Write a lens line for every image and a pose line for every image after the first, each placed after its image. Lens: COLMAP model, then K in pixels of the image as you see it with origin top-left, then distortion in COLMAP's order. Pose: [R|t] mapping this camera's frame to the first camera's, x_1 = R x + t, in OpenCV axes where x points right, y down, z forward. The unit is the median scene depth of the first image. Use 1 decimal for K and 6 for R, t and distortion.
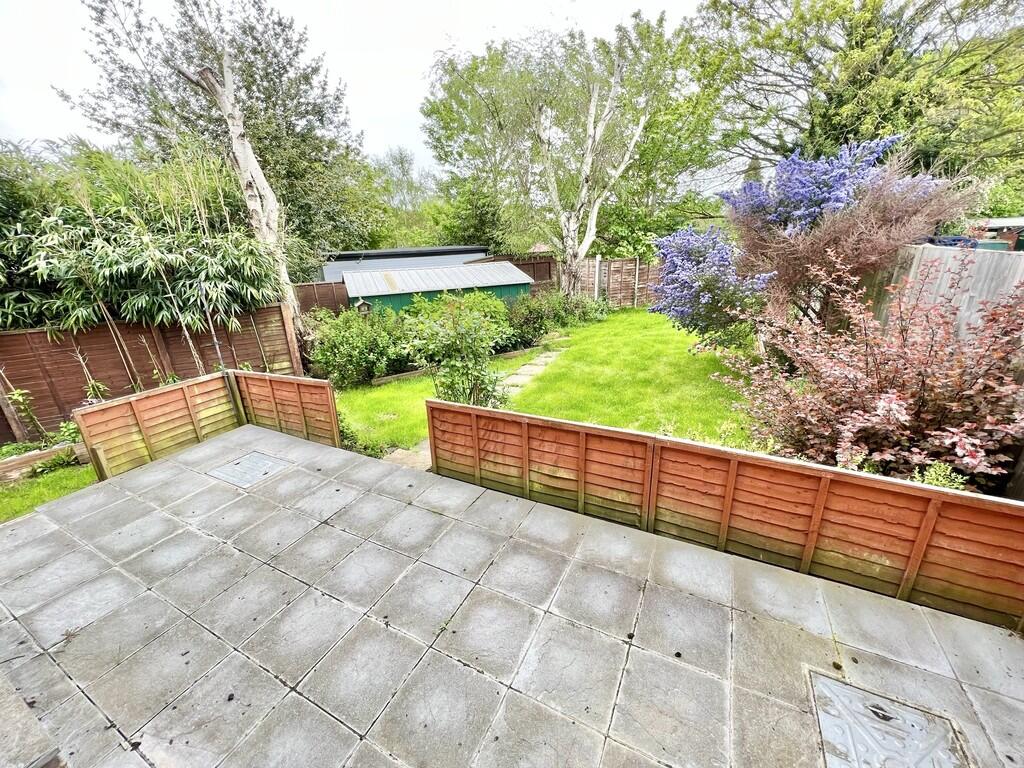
lens RADIAL K [[408.3, 0, 510.7], [0, 408.3, 386.0], [0, 0, 1]] dist [-0.000782, -0.000168]
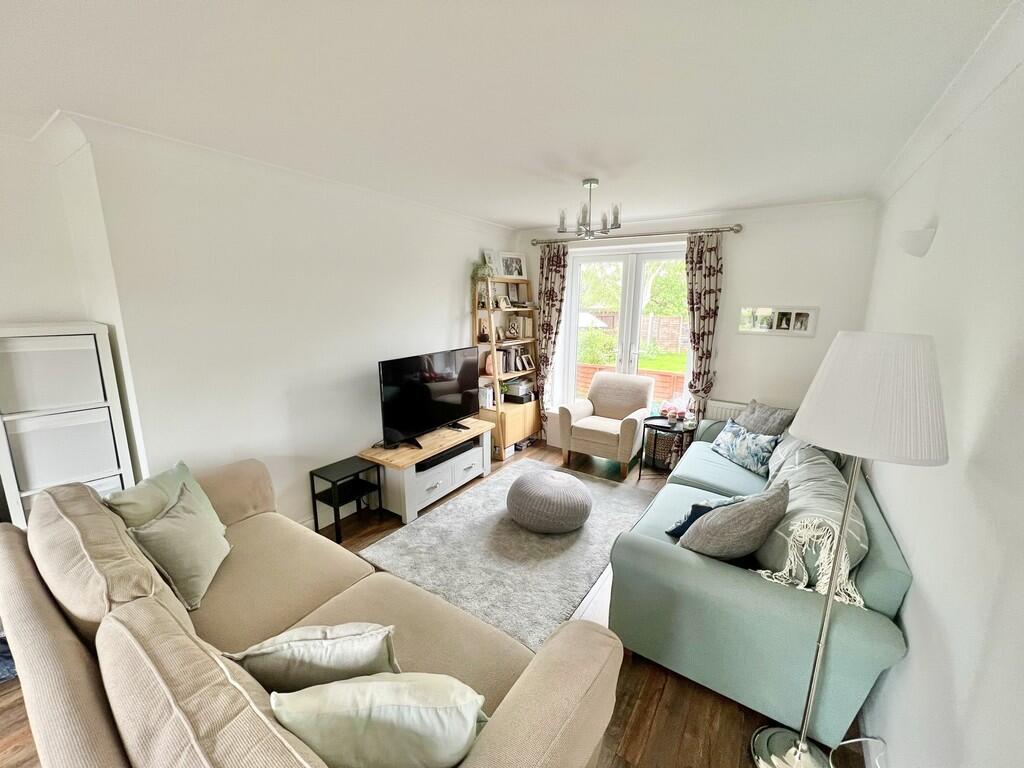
lens RADIAL K [[408.3, 0, 508.8], [0, 408.3, 380.2], [0, 0, 1]] dist [-0.000782, -0.000168]
pose [[0.991098, 0.068691, -0.114044, -0.085456], [-0.083562, 0.987827, -0.131209, 0.117633], [0.103643, 0.139571, 0.984773, -0.356673]]
